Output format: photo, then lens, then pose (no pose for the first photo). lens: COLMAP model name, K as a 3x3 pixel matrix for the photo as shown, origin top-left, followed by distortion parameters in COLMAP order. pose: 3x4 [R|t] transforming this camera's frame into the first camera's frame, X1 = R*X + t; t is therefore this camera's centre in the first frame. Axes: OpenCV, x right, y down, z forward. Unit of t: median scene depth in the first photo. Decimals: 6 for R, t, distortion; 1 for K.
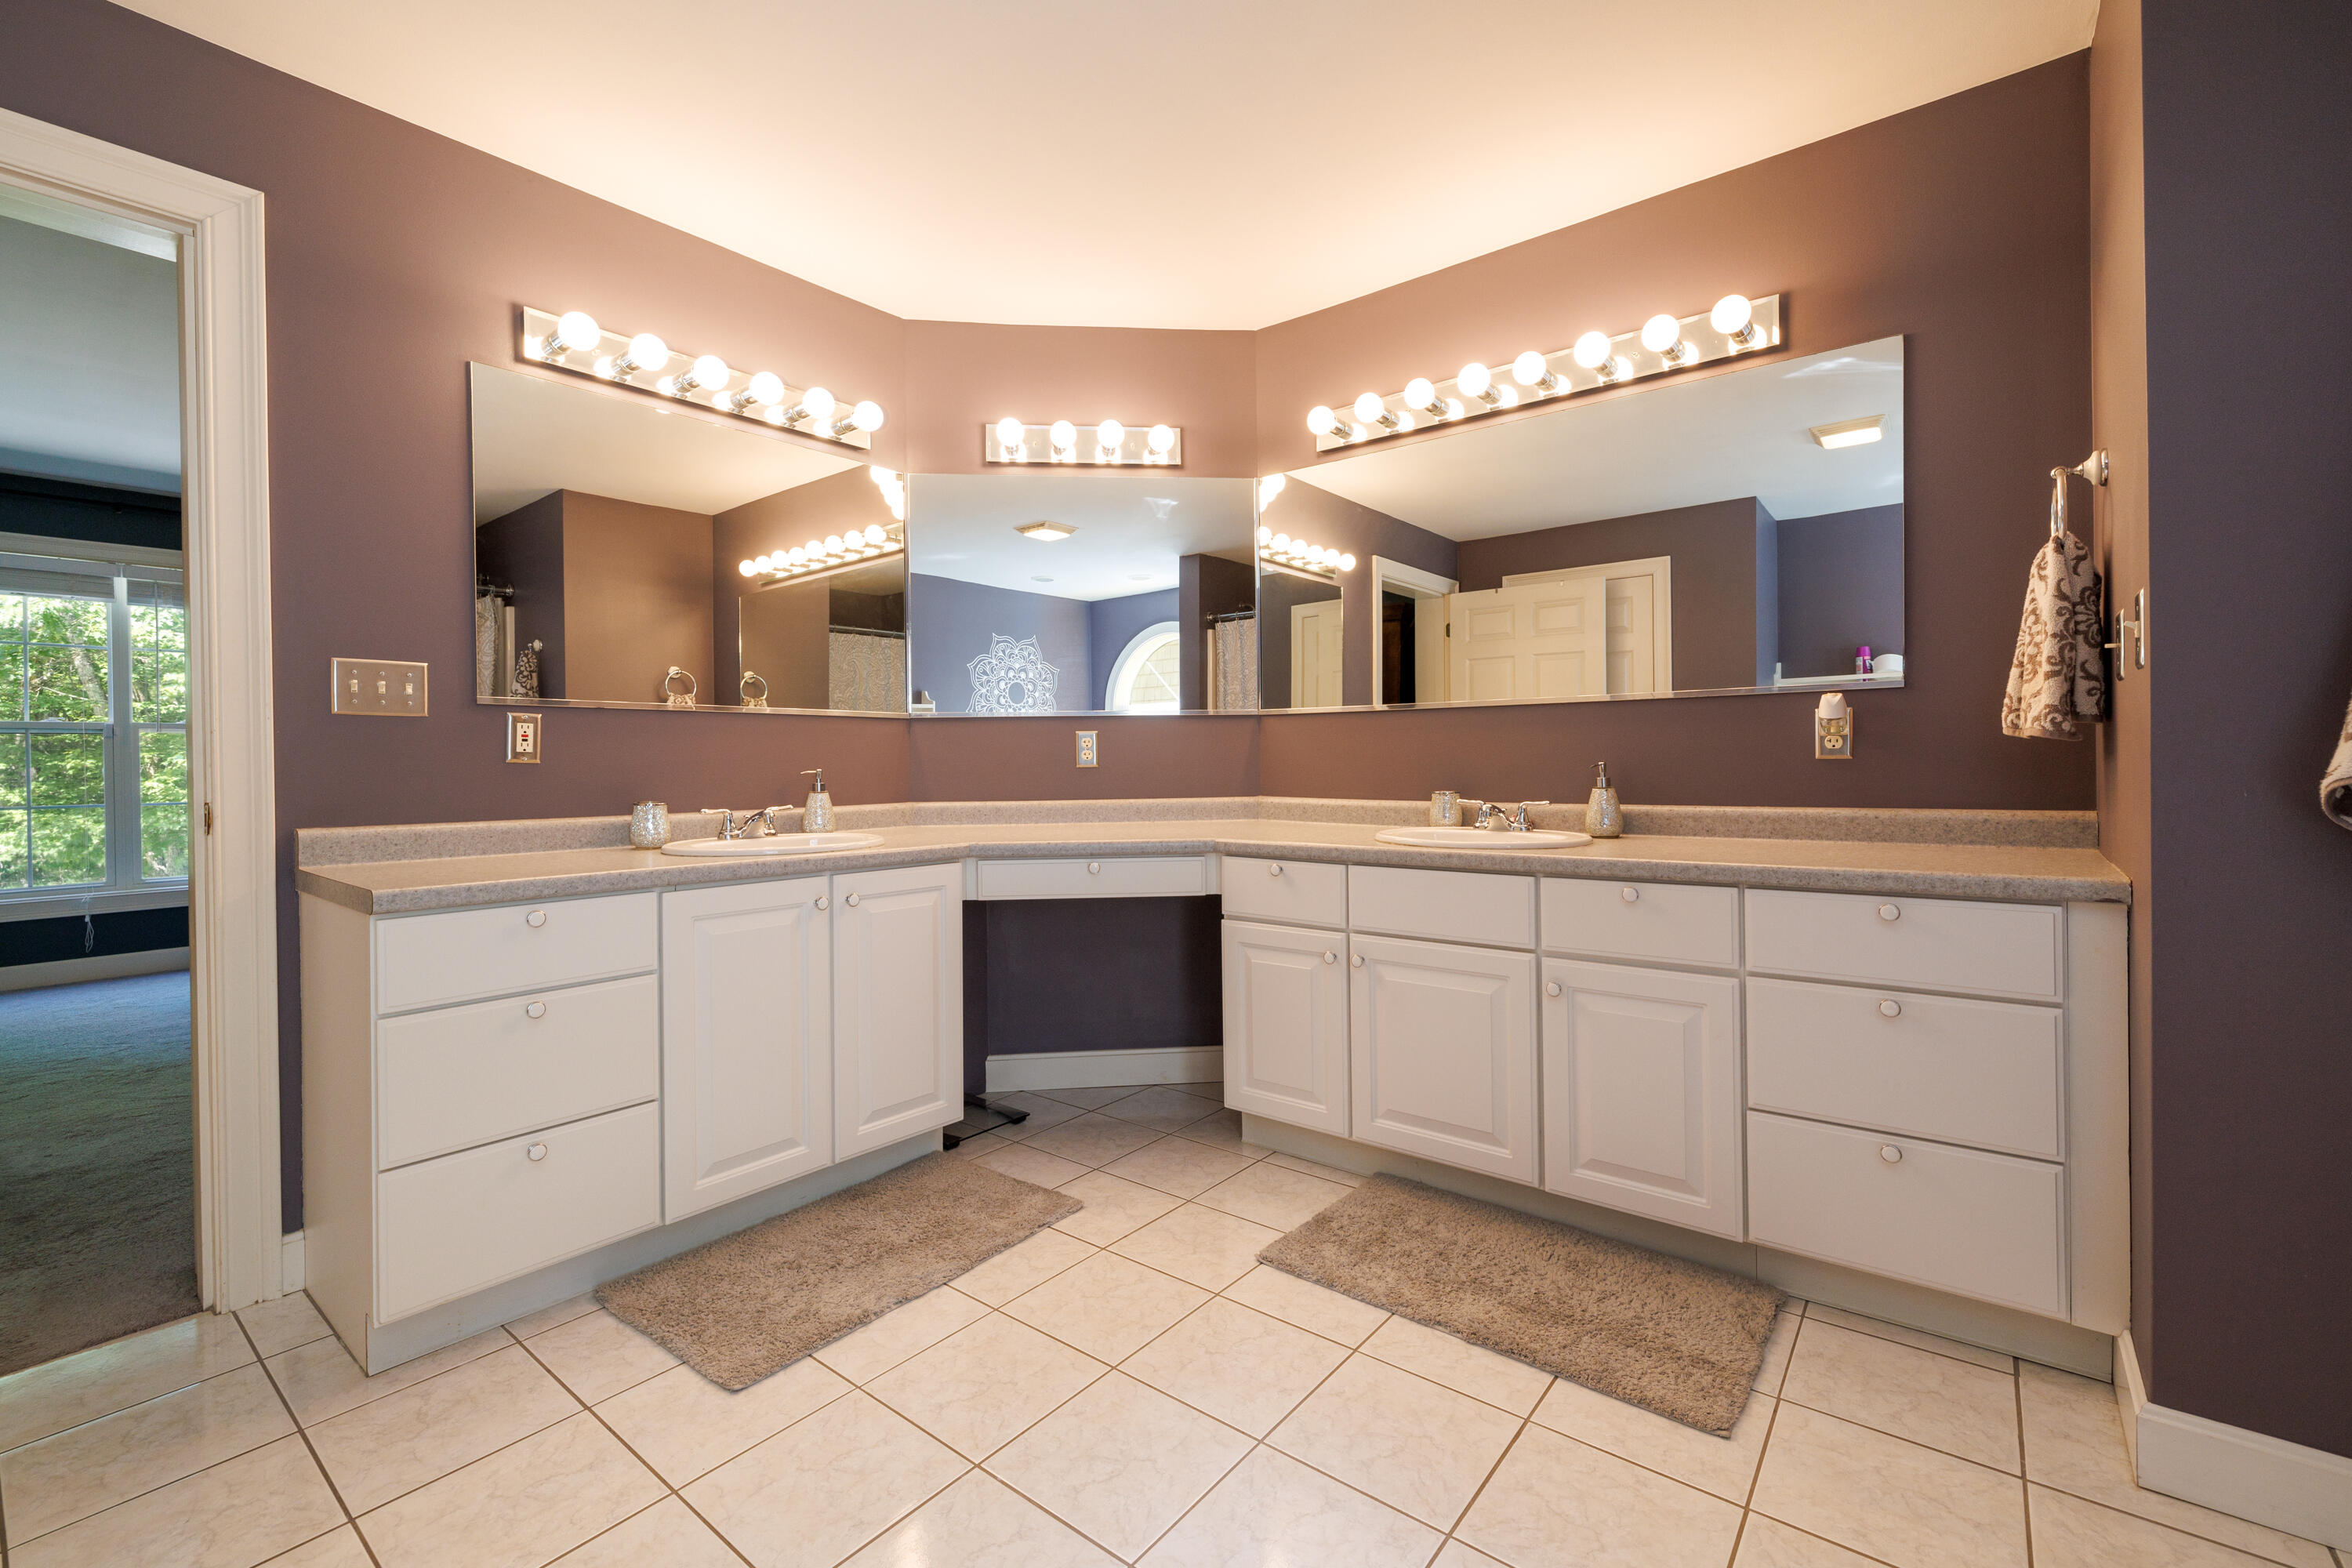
lens RADIAL K [[1001.5, 0, 1170.0], [0, 1001.5, 776.4], [0, 0, 1]] dist [-0.001291, -0.000271]
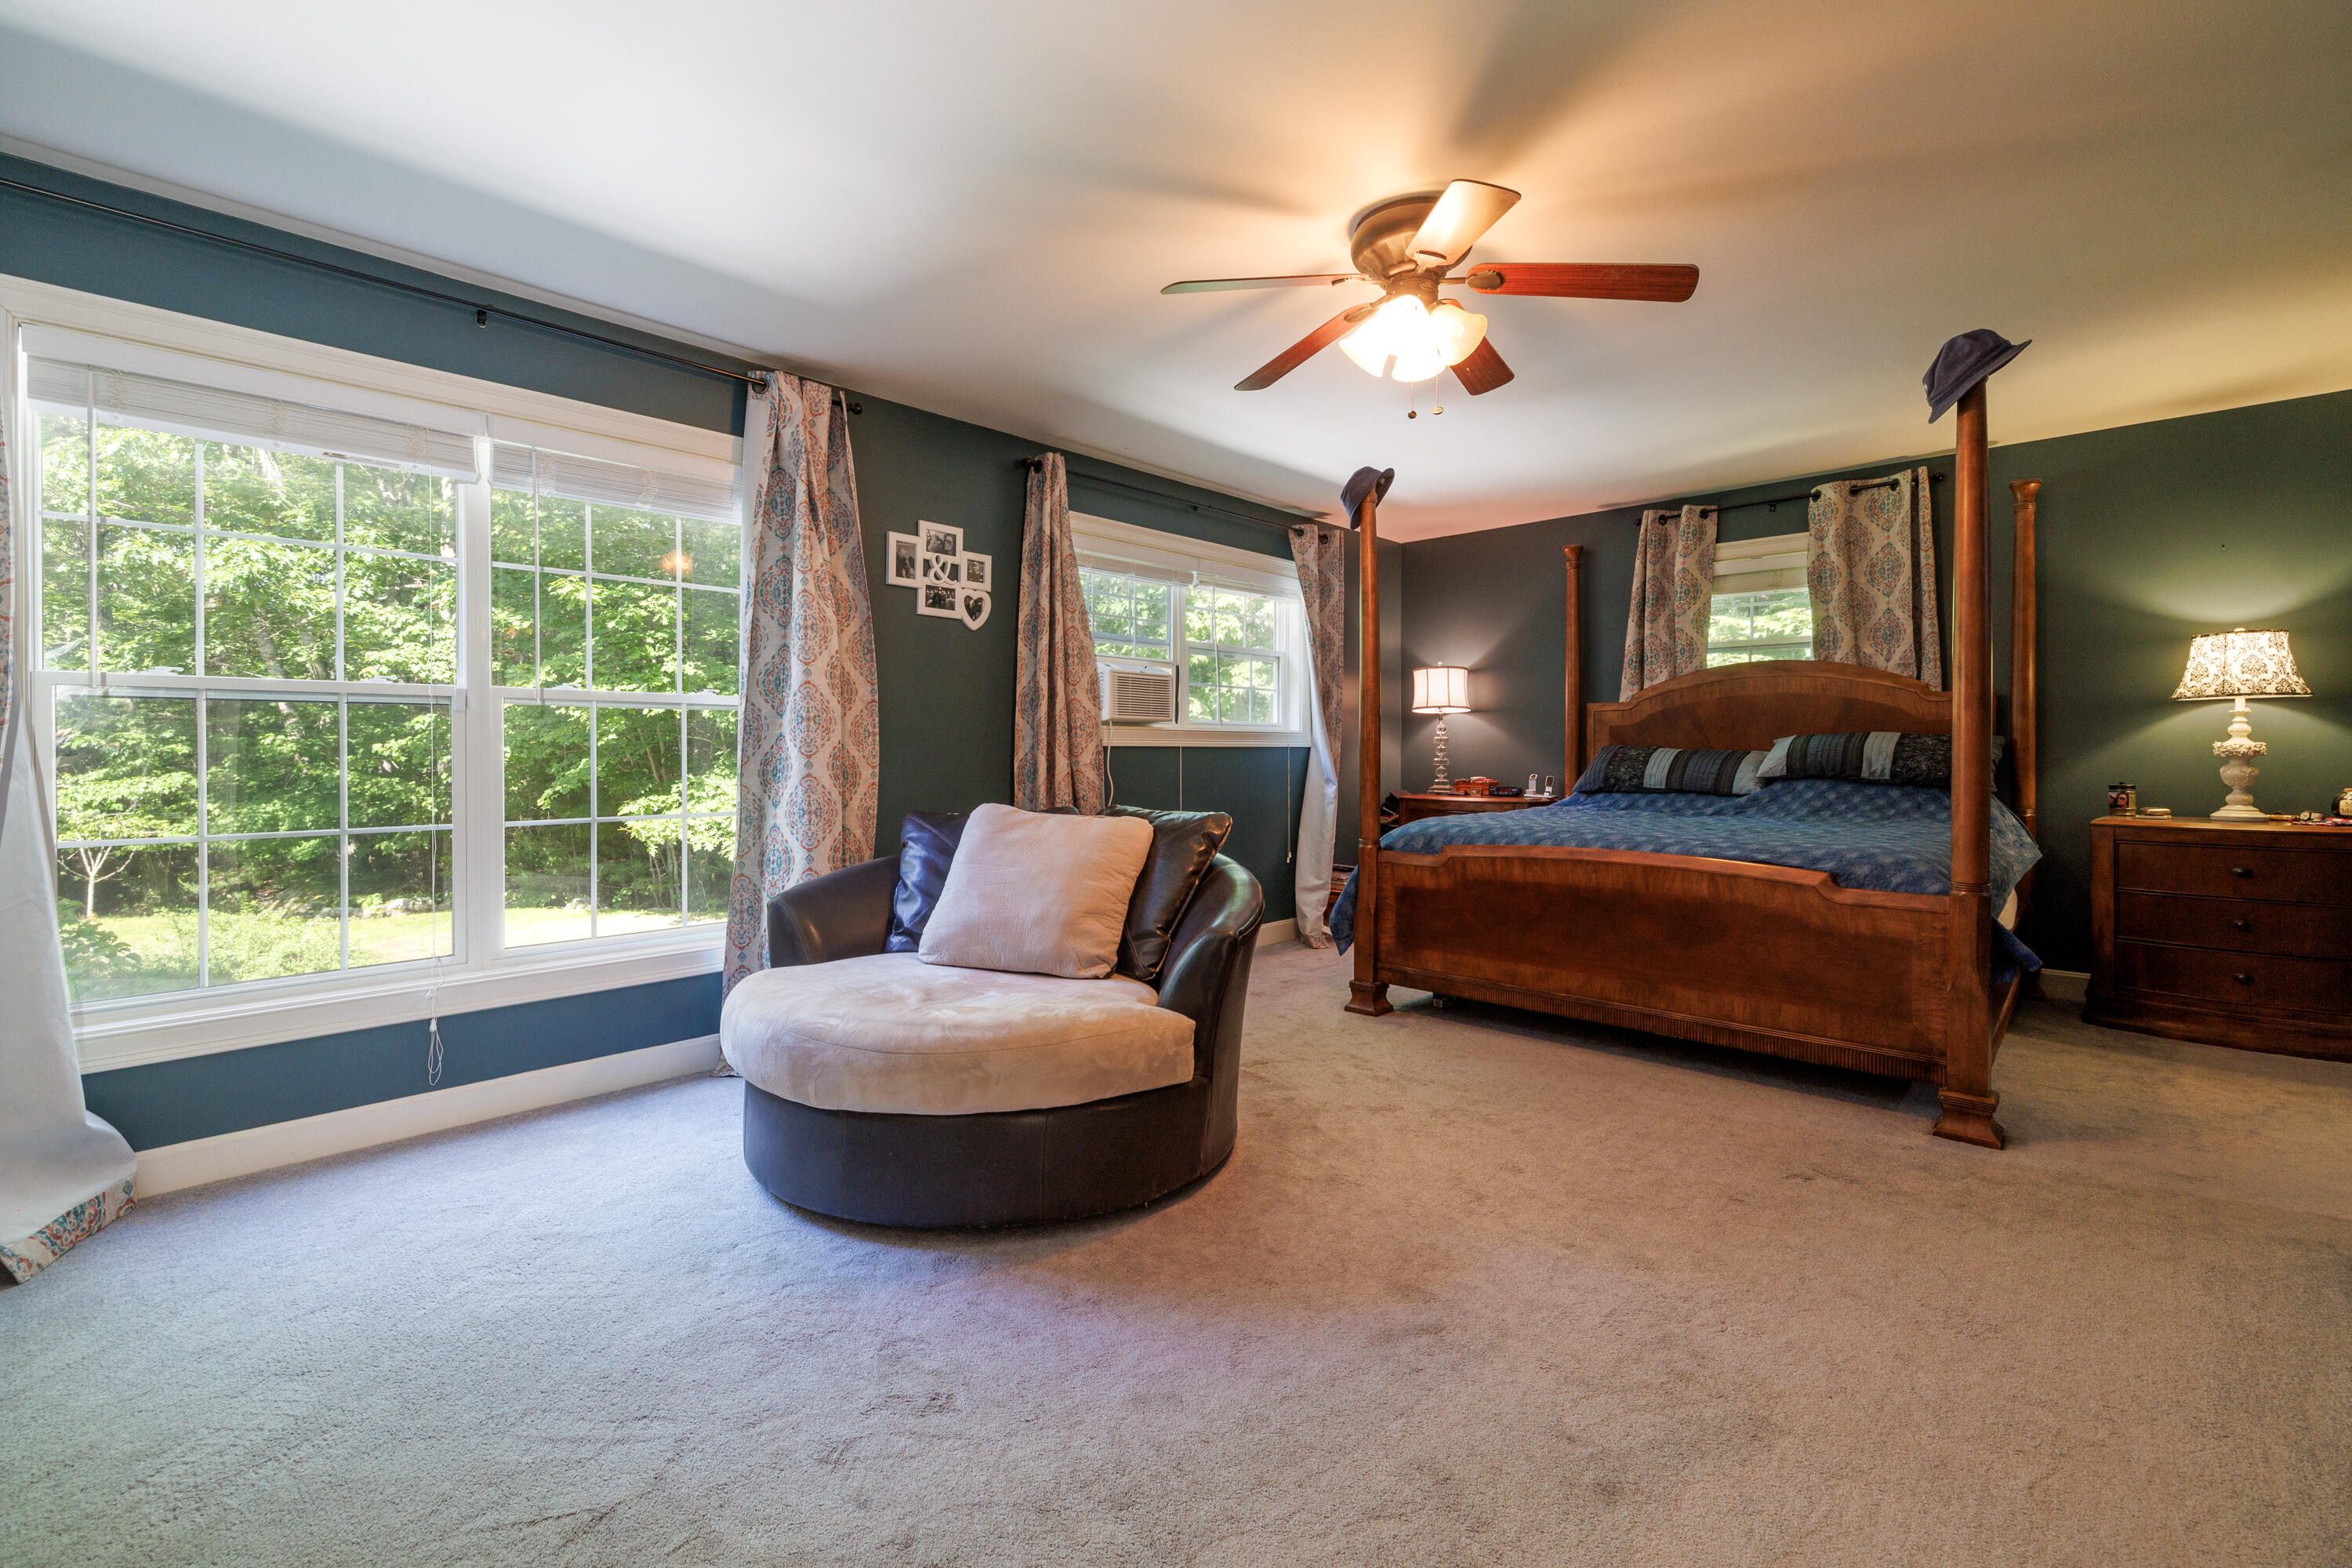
lens RADIAL K [[1001.5, 0, 1182.0], [0, 1001.5, 768.4], [0, 0, 1]] dist [-0.001291, -0.000271]
pose [[0.997646, 0.006949, -0.068220, -0.603748], [-0.006590, 0.999963, 0.005486, -0.012673], [0.068256, -0.005024, 0.997655, 0.445764]]
